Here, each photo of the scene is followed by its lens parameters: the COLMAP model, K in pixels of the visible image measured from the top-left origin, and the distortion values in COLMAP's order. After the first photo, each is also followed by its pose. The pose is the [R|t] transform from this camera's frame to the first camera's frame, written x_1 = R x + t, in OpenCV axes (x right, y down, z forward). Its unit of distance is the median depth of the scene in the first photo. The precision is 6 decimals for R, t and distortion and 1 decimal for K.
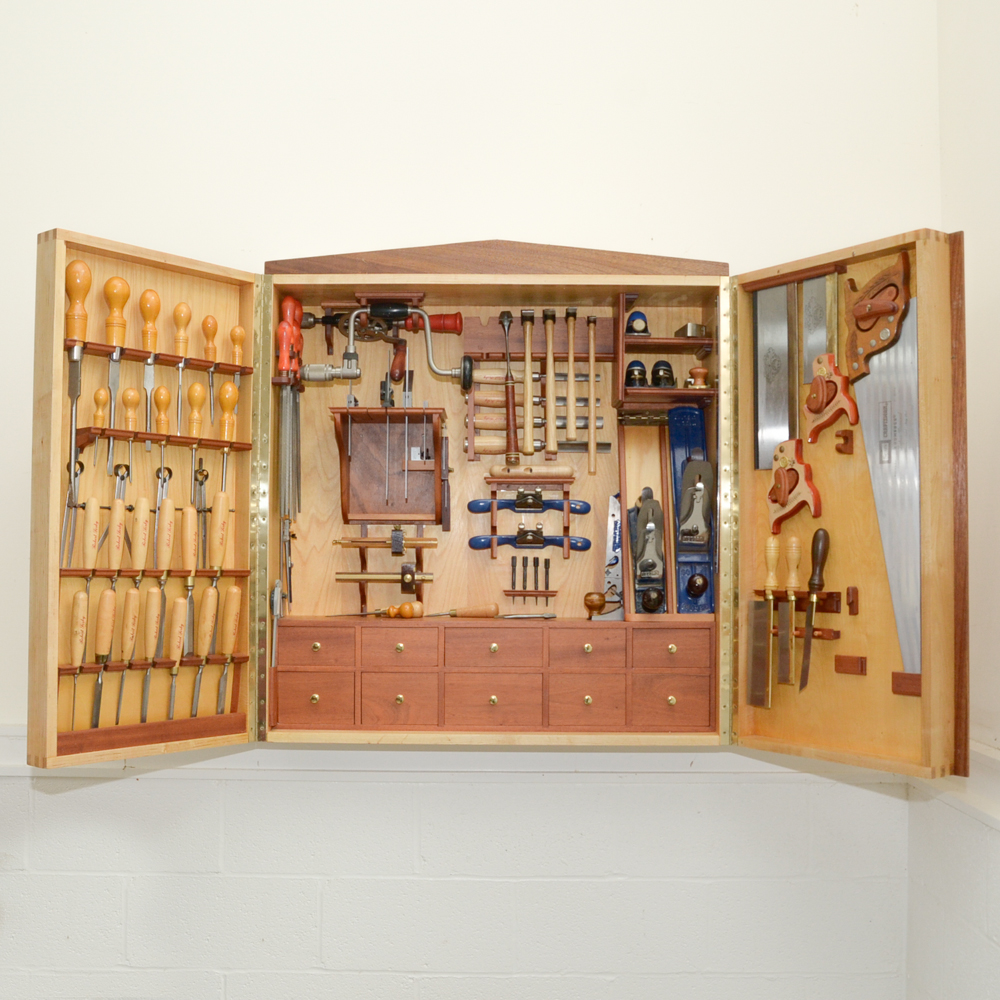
lens RADIAL K [[1288.8, 0, 475.2], [0, 1288.8, 565.9], [0, 0, 1]] dist [-0.166467, 0.000000]
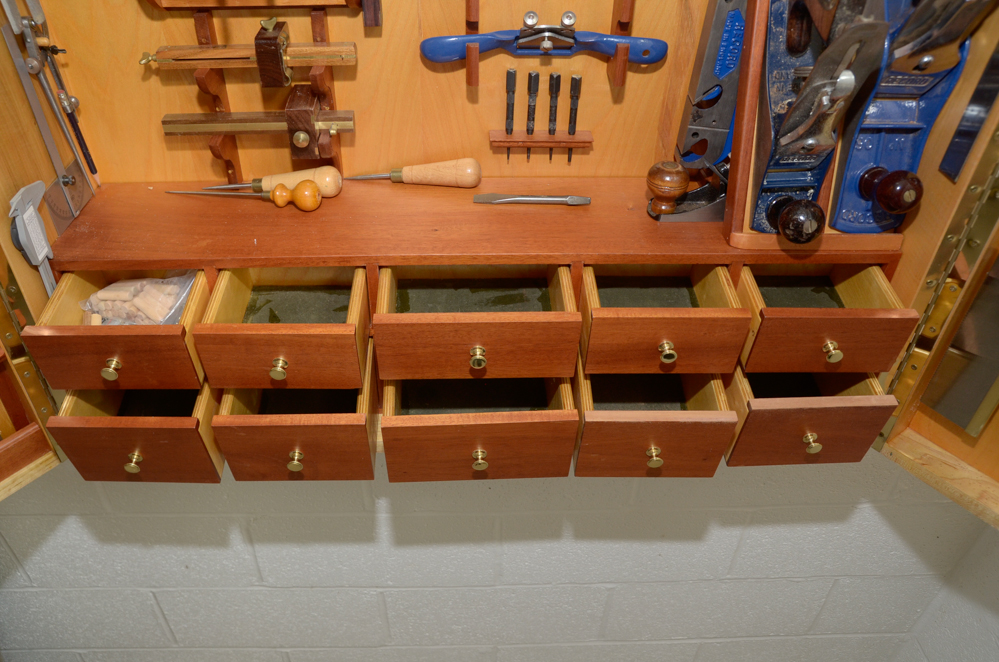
lens RADIAL K [[754.3, 0, 464.4], [0, 754.3, 351.1], [0, 0, 1]] dist [-0.122366, 0.092960]
pose [[0.999454, -0.023959, 0.022753, 0.002459], [0.004243, 0.775983, 0.630740, -0.107571], [-0.032767, -0.630299, 0.775661, 0.717107]]
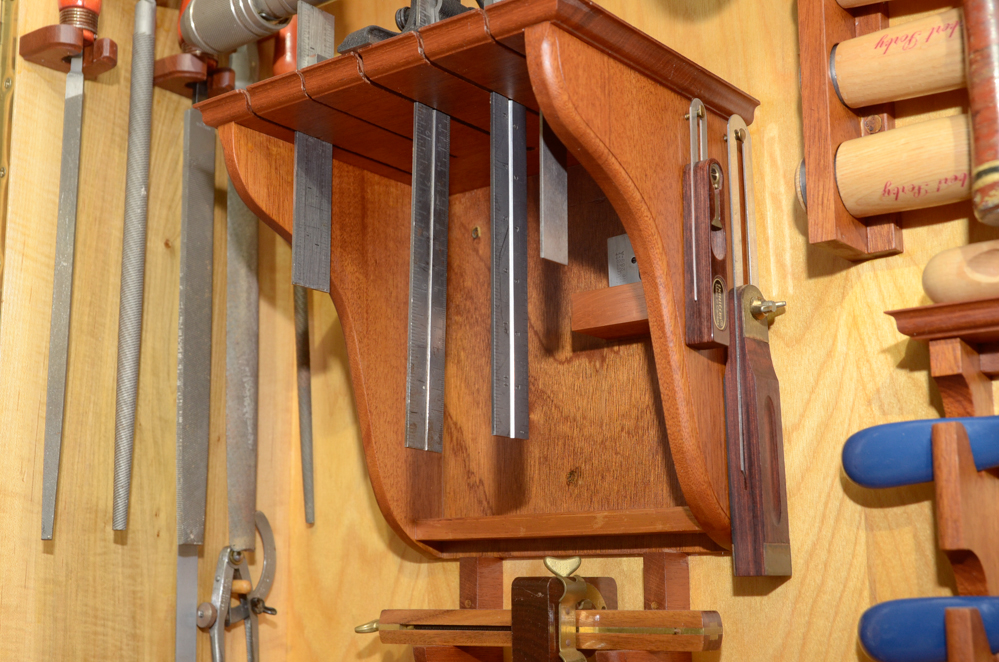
lens RADIAL K [[1355.4, 0, 482.5], [0, 1355.4, 353.9], [0, 0, 1]] dist [0.053706, 0.000000]
pose [[0.790057, -0.116846, -0.601794, 0.087122], [0.001496, 0.982032, -0.188711, -0.021246], [0.613031, 0.148192, 0.776036, 0.791431]]
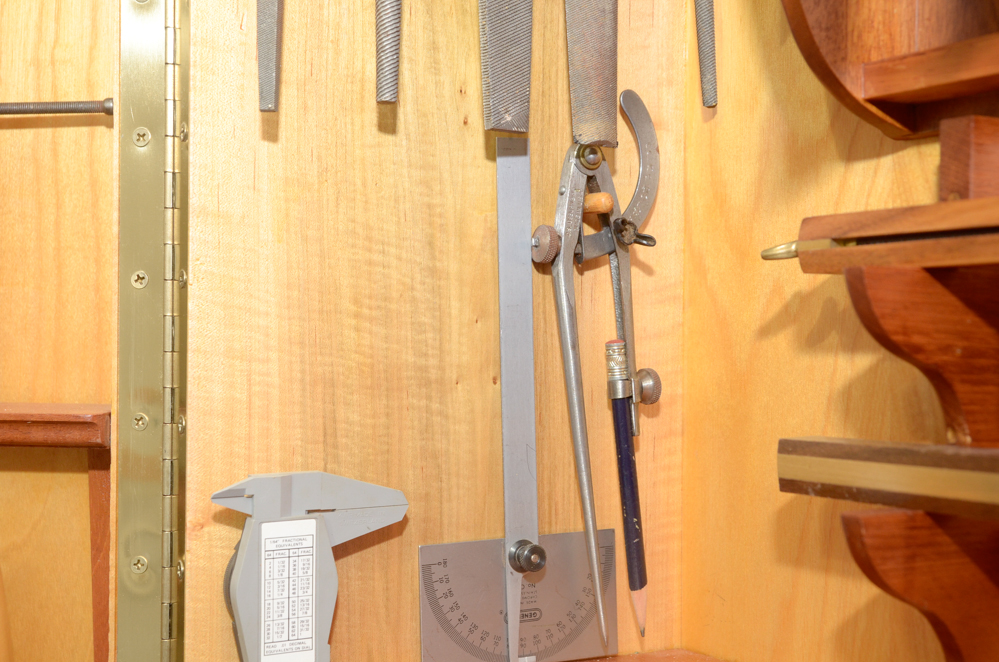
lens RADIAL K [[1495.6, 0, 487.4], [0, 1495.6, 398.2], [0, 0, 1]] dist [0.024565, 0.000000]
pose [[0.503586, 0.018776, -0.863741, 0.034634], [-0.006096, 0.999816, 0.018179, -0.003242], [0.863924, -0.003889, 0.503608, 0.878988]]
